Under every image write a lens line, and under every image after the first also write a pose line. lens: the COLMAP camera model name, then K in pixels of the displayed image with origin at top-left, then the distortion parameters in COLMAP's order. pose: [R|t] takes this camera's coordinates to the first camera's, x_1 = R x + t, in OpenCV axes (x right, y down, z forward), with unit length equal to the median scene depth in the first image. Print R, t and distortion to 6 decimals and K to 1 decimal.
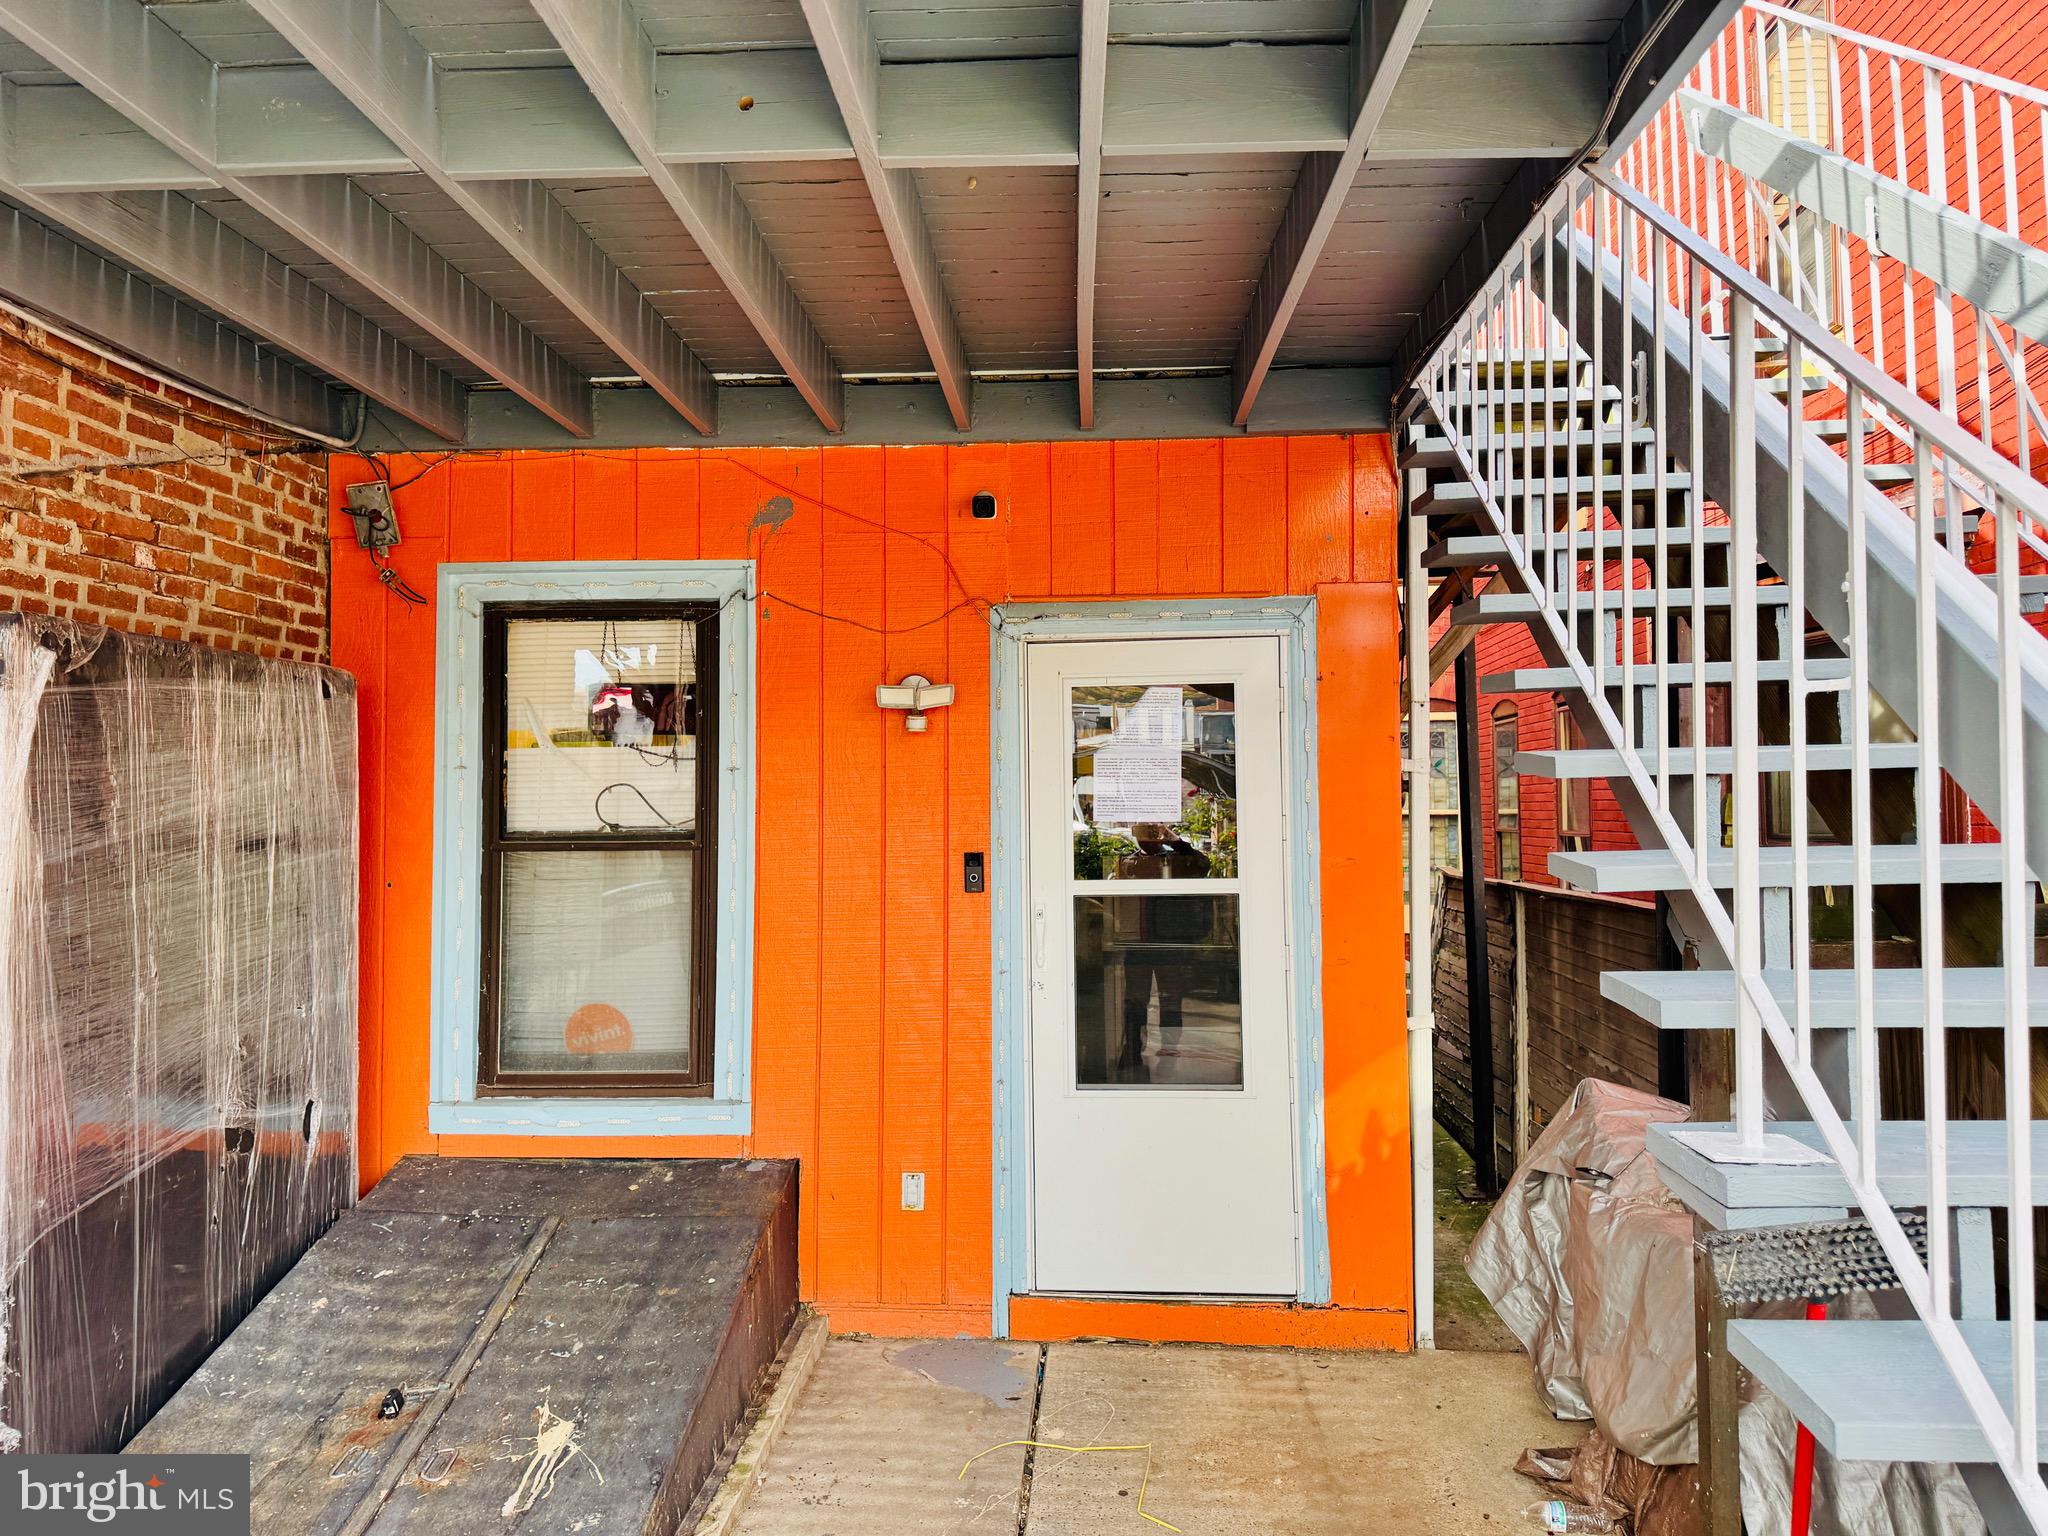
lens RADIAL K [[1396.0, 0, 1032.2], [0, 1396.0, 774.1], [0, 0, 1]] dist [-0.033323, -0.021565]
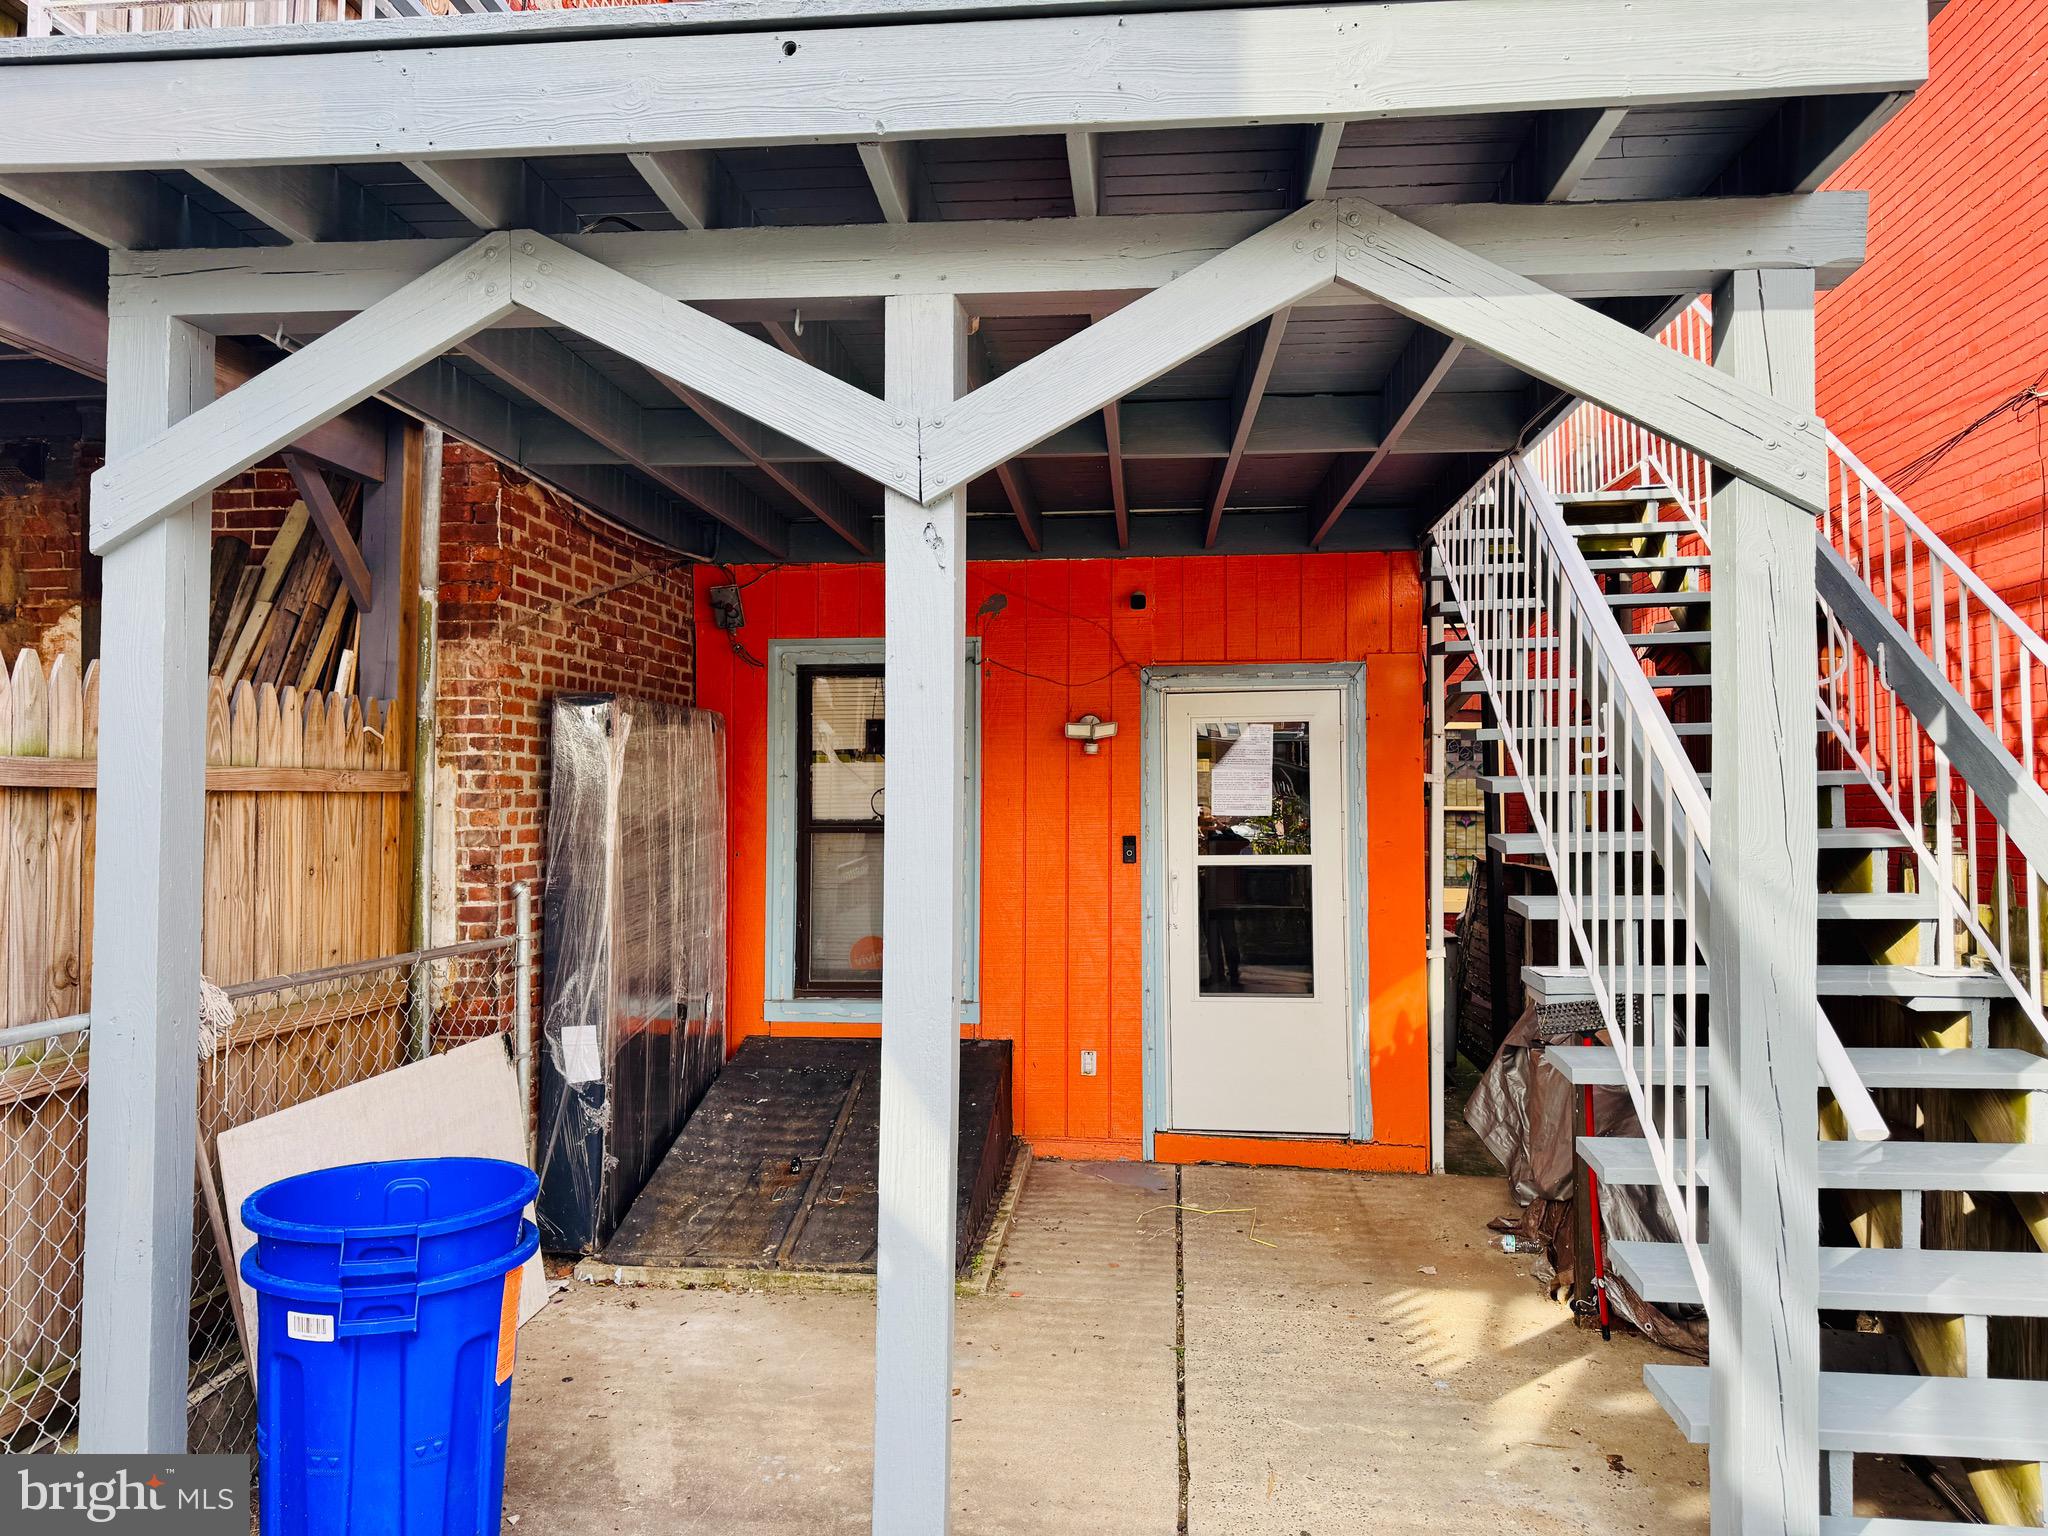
lens RADIAL K [[1396.0, 0, 1003.9], [0, 1396.0, 772.5], [0, 0, 1]] dist [-0.033323, -0.021565]
pose [[0.998100, 0.004306, -0.061468, -0.089164], [-0.004035, 0.999982, 0.004534, -0.017649], [0.061486, -0.004277, 0.998099, -0.505905]]
